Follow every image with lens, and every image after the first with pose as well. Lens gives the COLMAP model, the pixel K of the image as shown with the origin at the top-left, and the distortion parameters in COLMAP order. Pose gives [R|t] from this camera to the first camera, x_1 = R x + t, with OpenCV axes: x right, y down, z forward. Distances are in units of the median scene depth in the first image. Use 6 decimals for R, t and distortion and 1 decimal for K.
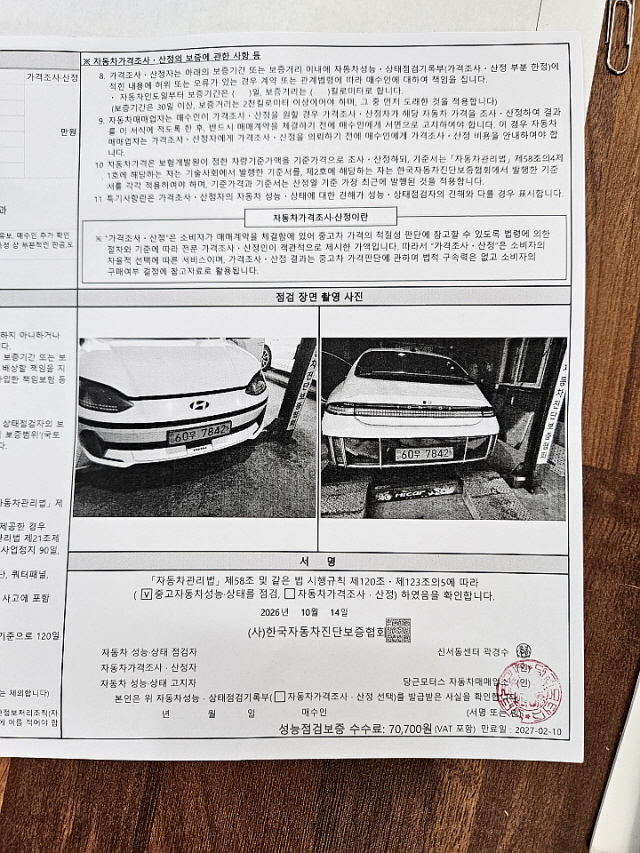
lens RADIAL K [[572.5, 0, 314.7], [0, 572.5, 429.1], [0, 0, 1]] dist [-0.009157, -0.013659]
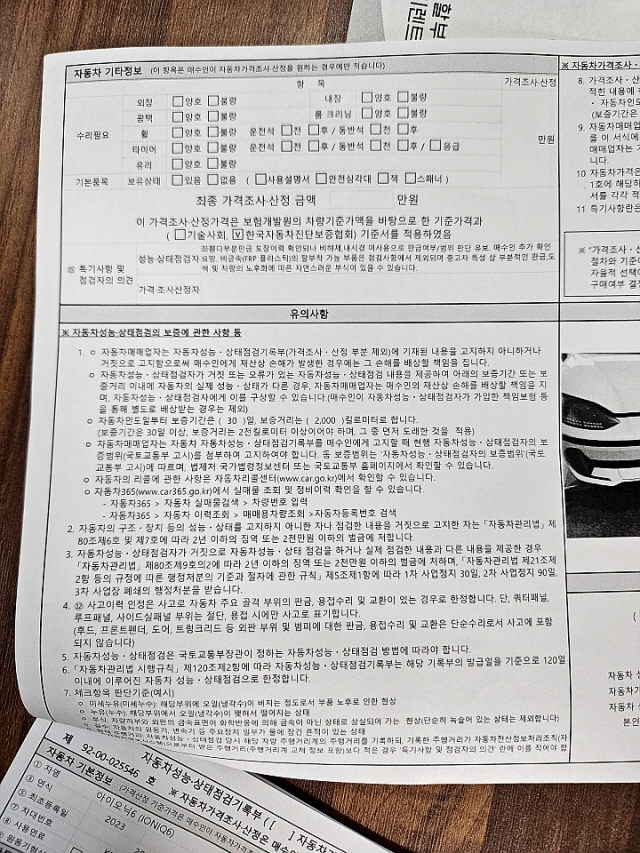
lens RADIAL K [[572.5, 0, 314.0], [0, 572.5, 425.2], [0, 0, 1]] dist [-0.009157, -0.013659]
pose [[0.999772, -0.011075, -0.018248, -0.819624], [0.011383, 0.999793, 0.016889, -0.058743], [0.018057, -0.017093, 0.999691, 0.019744]]
